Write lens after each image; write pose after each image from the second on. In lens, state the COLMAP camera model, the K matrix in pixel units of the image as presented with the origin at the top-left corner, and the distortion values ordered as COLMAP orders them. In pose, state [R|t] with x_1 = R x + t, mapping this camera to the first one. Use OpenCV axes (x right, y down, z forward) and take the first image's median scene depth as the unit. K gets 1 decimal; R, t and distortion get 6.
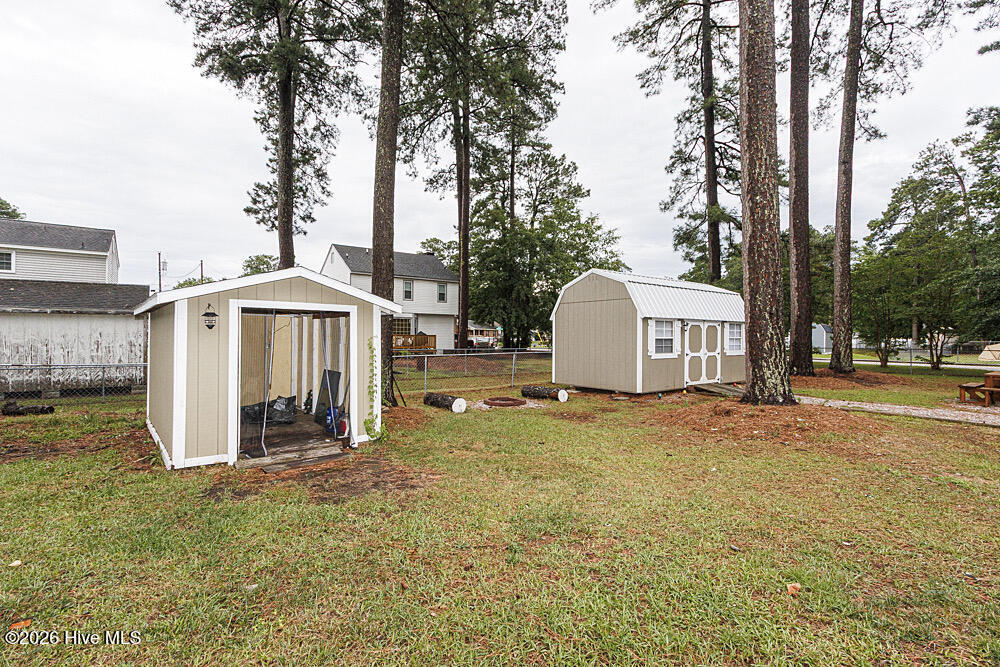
lens RADIAL K [[459.9, 0, 490.1], [0, 459.9, 331.8], [0, 0, 1]] dist [0.001849, -0.000107]
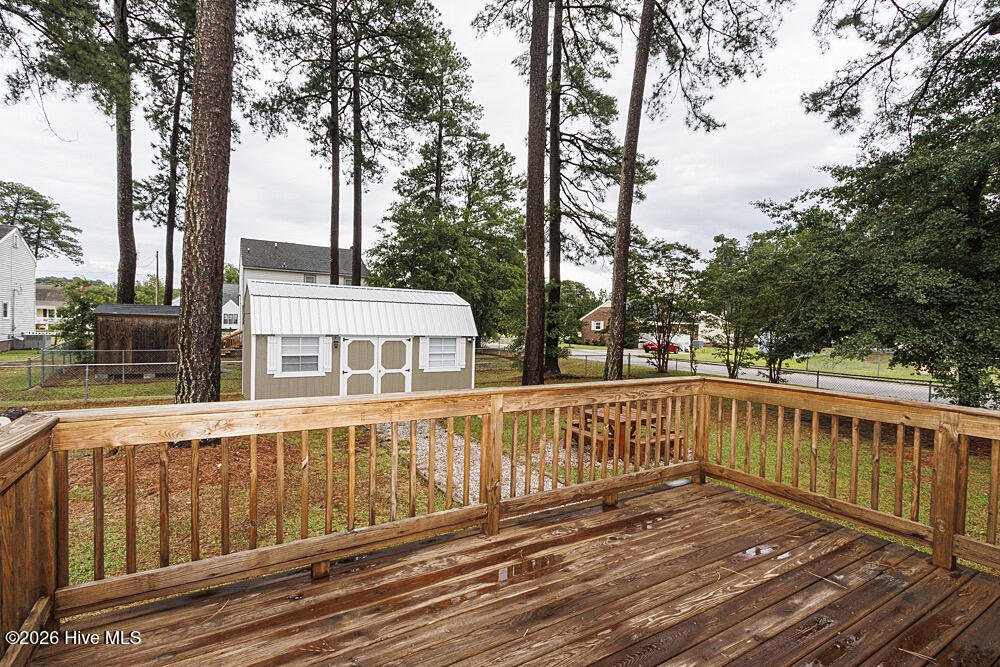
lens RADIAL K [[462.7, 0, 490.7], [0, 462.7, 335.6], [0, 0, 1]] dist [0.002657, 0.000118]
pose [[0.994710, 0.025519, -0.099505, 0.714228], [-0.022064, 0.999120, 0.035673, -0.058481], [0.100328, -0.033289, 0.994397, 0.065598]]
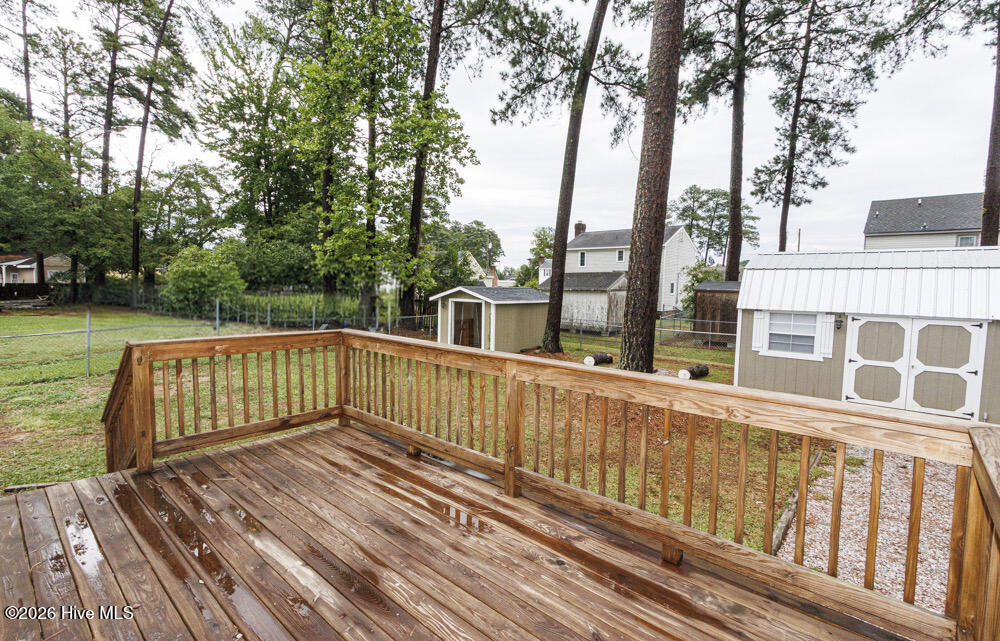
lens RADIAL K [[467.9, 0, 484.4], [0, 467.9, 316.2], [0, 0, 1]] dist [-0.002015, -0.000405]
pose [[0.186931, 0.066880, -0.980094, 0.918513], [-0.008895, 0.997754, 0.066389, -0.059050], [0.982333, -0.003692, 0.187106, 0.231257]]
